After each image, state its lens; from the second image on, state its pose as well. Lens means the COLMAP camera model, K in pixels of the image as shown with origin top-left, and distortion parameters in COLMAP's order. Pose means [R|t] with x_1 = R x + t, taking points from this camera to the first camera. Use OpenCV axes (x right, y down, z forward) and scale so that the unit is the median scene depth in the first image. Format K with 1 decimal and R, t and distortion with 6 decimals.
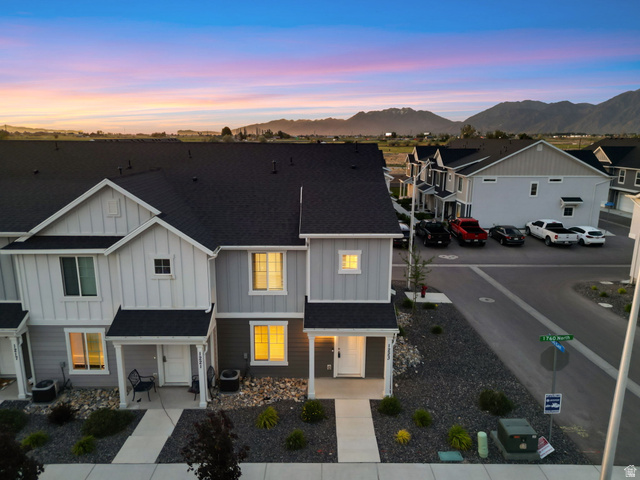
lens RADIAL K [[449.2, 0, 316.4], [0, 449.2, 238.1], [0, 0, 1]] dist [0.061210, -0.051904]
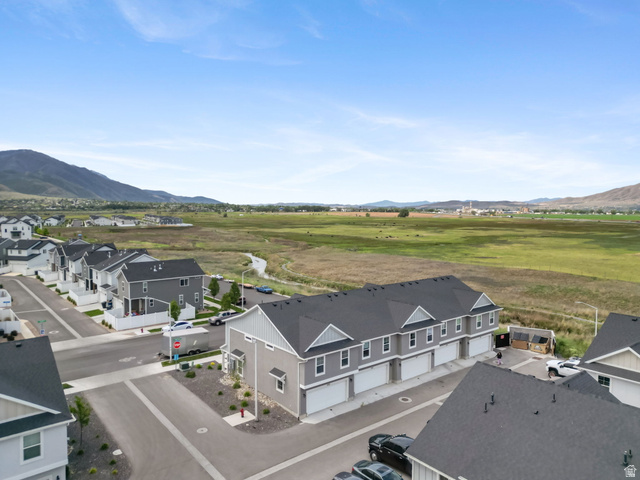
lens RADIAL K [[449.2, 0, 314.2], [0, 449.2, 236.2], [0, 0, 1]] dist [0.061210, -0.051904]
pose [[-0.777554, 0.033911, -0.627901, 1.509272], [-0.141249, 0.963608, 0.226956, -1.266603], [0.612747, 0.265161, -0.744467, 3.271480]]
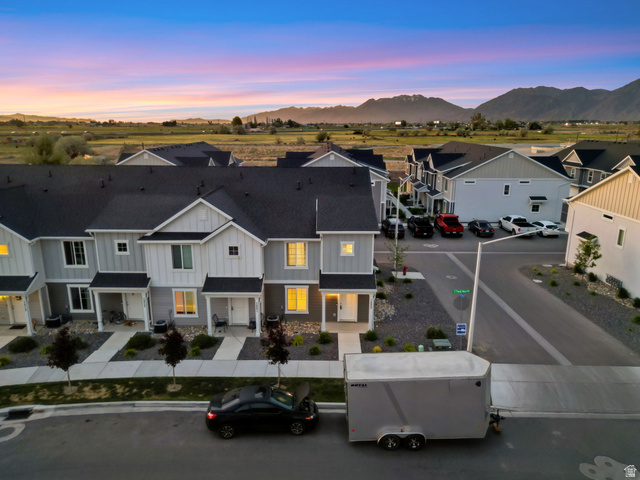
lens RADIAL K [[449.2, 0, 316.9], [0, 449.2, 237.8], [0, 0, 1]] dist [0.061210, -0.051904]
pose [[0.999806, 0.002451, -0.019521, -0.003641], [-0.001961, 0.999683, 0.025082, -0.024019], [0.019577, -0.025039, 0.999495, -0.565299]]
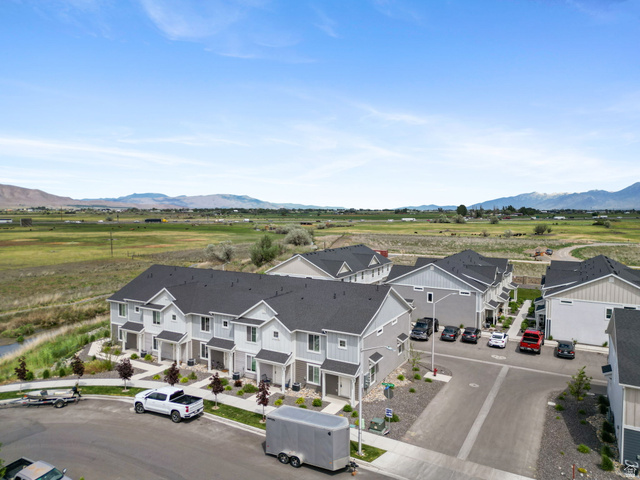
lens RADIAL K [[449.2, 0, 316.5], [0, 449.2, 233.2], [0, 0, 1]] dist [0.061210, -0.051904]
pose [[0.868282, 0.027892, -0.495286, 1.041923], [-0.111280, 0.983925, -0.139675, -0.162187], [0.483428, 0.176392, 0.857428, -1.132740]]
